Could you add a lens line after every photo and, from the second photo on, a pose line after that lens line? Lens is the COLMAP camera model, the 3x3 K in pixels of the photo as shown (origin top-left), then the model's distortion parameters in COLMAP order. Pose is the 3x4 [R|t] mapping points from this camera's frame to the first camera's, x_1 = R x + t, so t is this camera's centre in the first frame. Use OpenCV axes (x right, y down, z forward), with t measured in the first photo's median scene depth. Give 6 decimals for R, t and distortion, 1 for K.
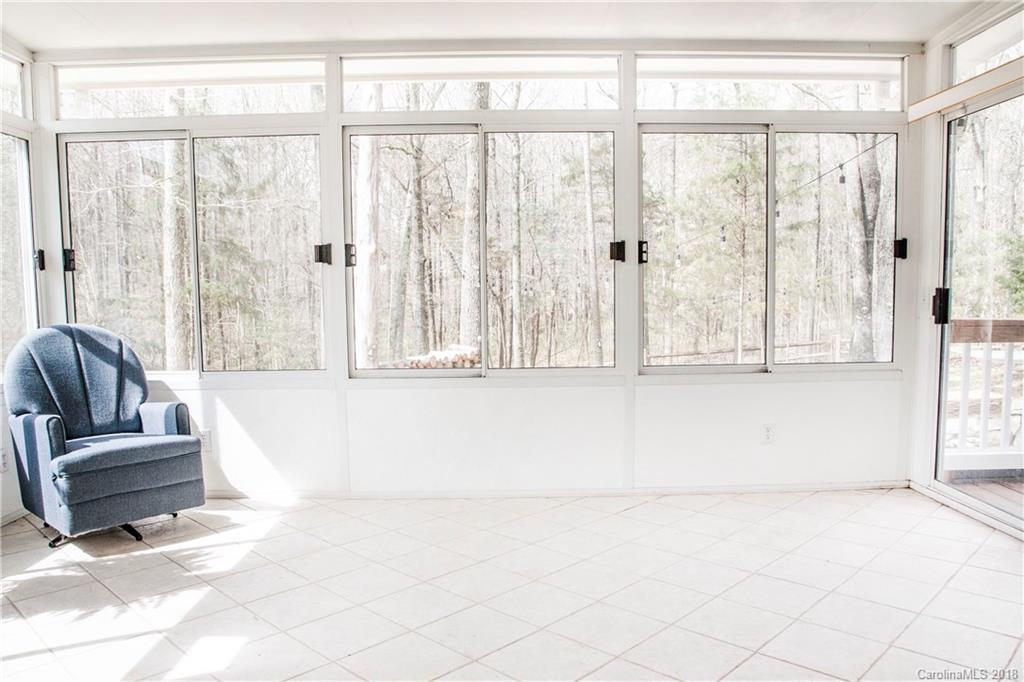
lens RADIAL K [[721.0, 0, 504.6], [0, 721.0, 343.3], [0, 0, 1]] dist [-0.117974, 0.058112]
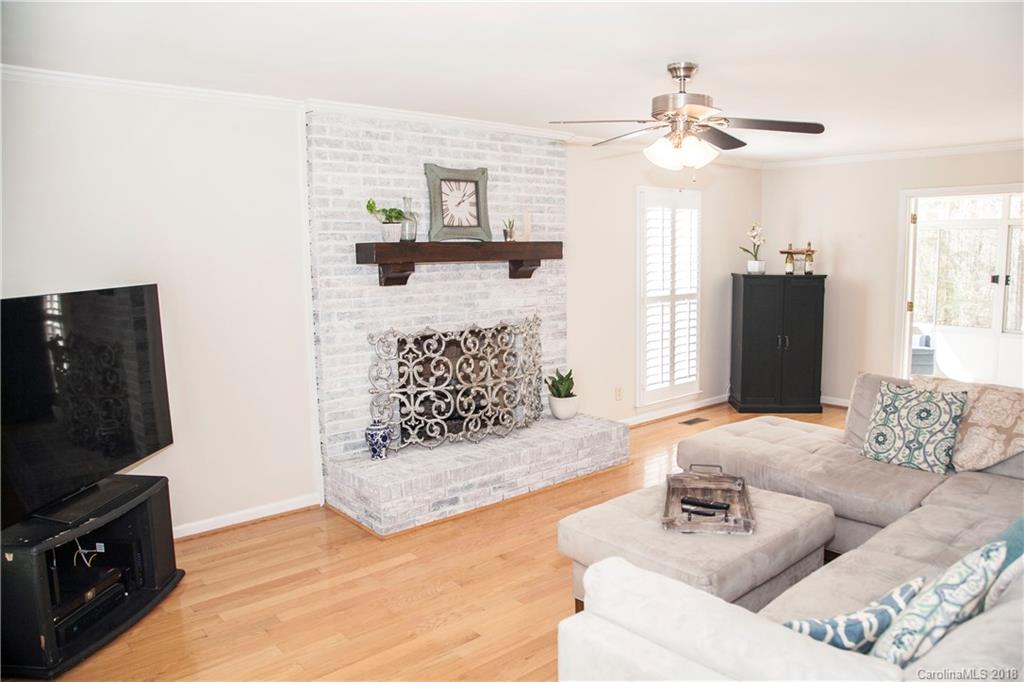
lens RADIAL K [[721.0, 0, 504.6], [0, 721.0, 343.3], [0, 0, 1]] dist [-0.117974, 0.058112]
pose [[0.624661, 0.102951, -0.774080, 0.520677], [-0.061197, 0.994677, 0.082906, -0.003286], [0.778494, -0.004416, 0.627636, -1.705300]]
